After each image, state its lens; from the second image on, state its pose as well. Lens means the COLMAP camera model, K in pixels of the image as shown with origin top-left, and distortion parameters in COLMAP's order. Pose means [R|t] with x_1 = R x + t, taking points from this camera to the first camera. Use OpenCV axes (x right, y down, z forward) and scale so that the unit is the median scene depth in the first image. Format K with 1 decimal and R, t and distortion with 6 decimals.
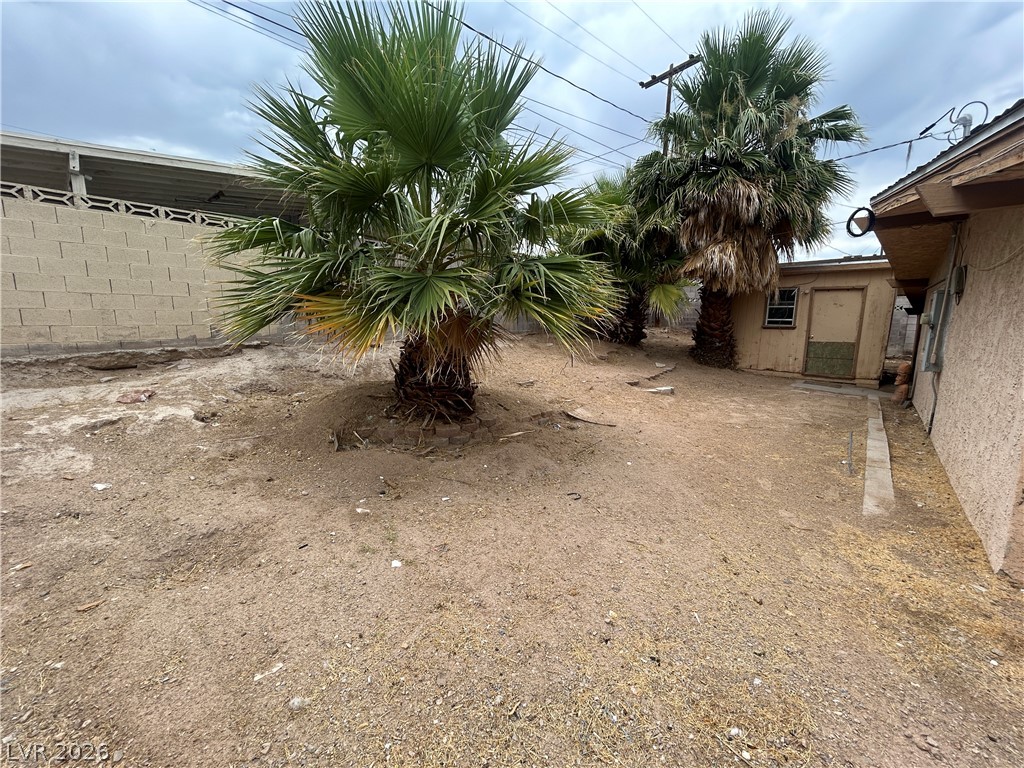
lens RADIAL K [[414.4, 0, 512.0], [0, 414.4, 384.0], [0, 0, 1]] dist [0.001140, -0.000141]
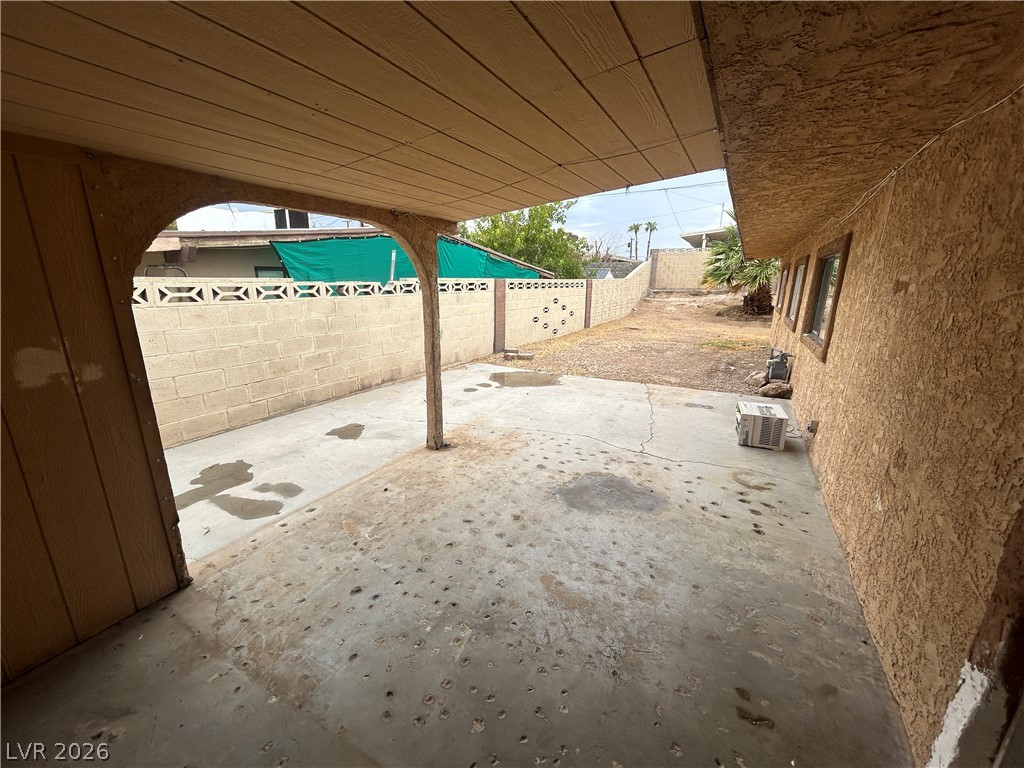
lens RADIAL K [[414.4, 0, 512.0], [0, 414.4, 384.0], [0, 0, 1]] dist [0.001140, -0.000141]
pose [[0.202147, 0.248821, -0.947219, 2.617935], [-0.160833, 0.962490, 0.218509, 0.197406], [0.966059, 0.108173, 0.234583, -1.469399]]
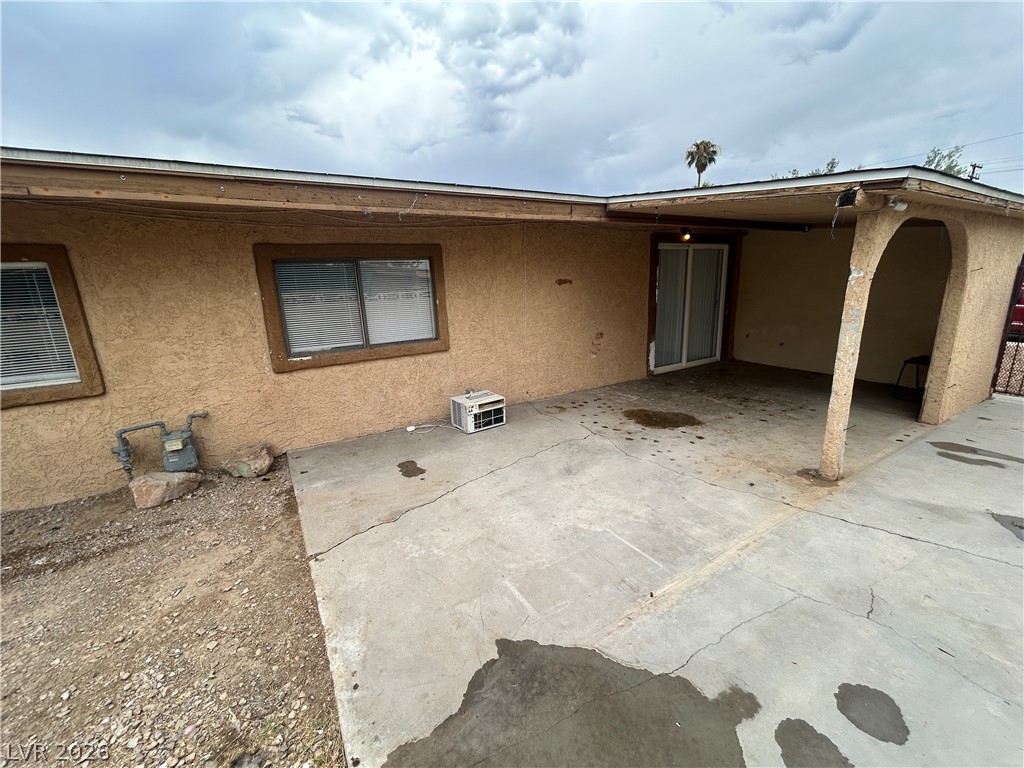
lens RADIAL K [[414.4, 0, 512.0], [0, 414.4, 384.0], [0, 0, 1]] dist [0.001140, -0.000141]
pose [[0.312555, -0.235717, 0.920188, 1.139033], [0.177877, 0.966110, 0.187062, 0.158824], [-0.933096, 0.105213, 0.343891, -1.184039]]
